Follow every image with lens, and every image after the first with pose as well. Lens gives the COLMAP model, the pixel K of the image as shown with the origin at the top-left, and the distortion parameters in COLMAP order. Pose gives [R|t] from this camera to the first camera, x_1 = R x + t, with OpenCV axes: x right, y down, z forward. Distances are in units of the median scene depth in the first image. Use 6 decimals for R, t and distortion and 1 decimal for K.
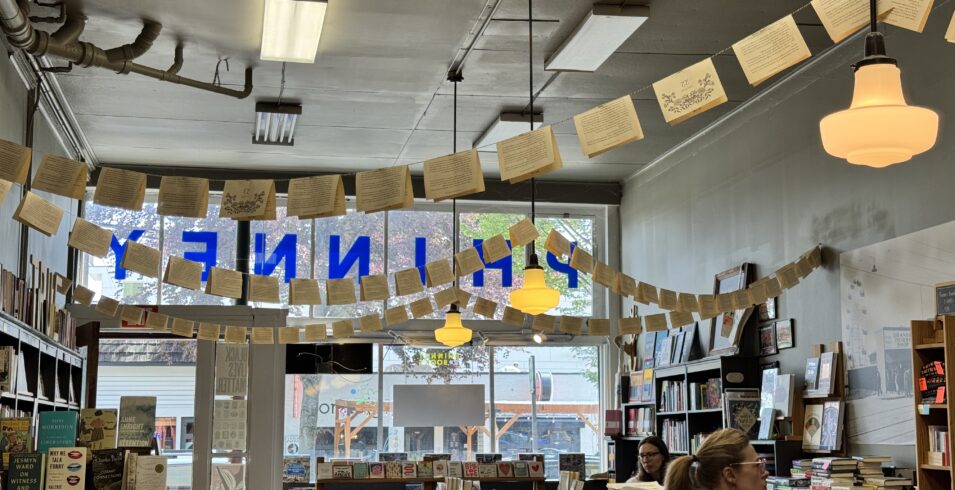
lens RADIAL K [[1296.8, 0, 477.5], [0, 1296.8, 245.0], [0, 0, 1]] dist [0.028031, 0.040376]
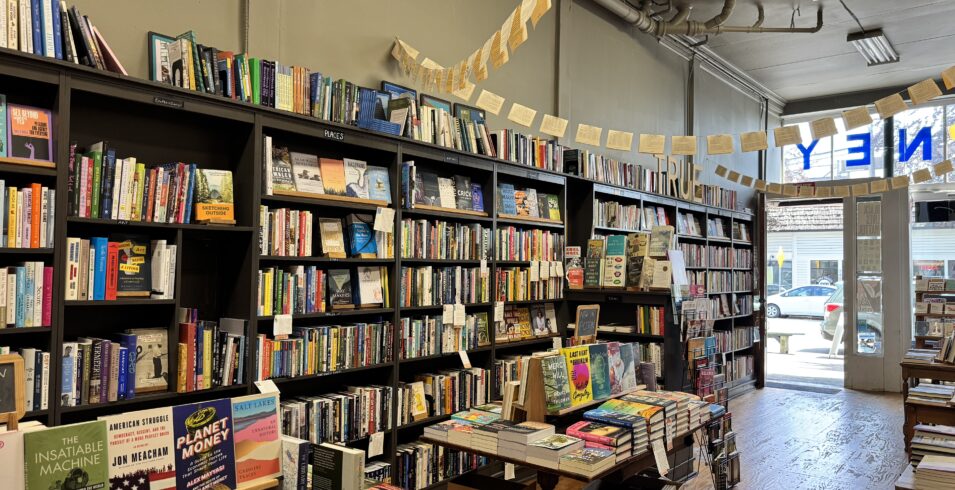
lens RADIAL K [[661.1, 0, 477.5], [0, 661.1, 245.0], [0, 0, 1]] dist [0.000350, 0.000205]
pose [[0.631821, -0.016738, -0.774934, 0.133455], [0.097088, 0.993602, 0.057697, 0.040514], [0.769010, -0.111691, 0.629403, 0.172341]]
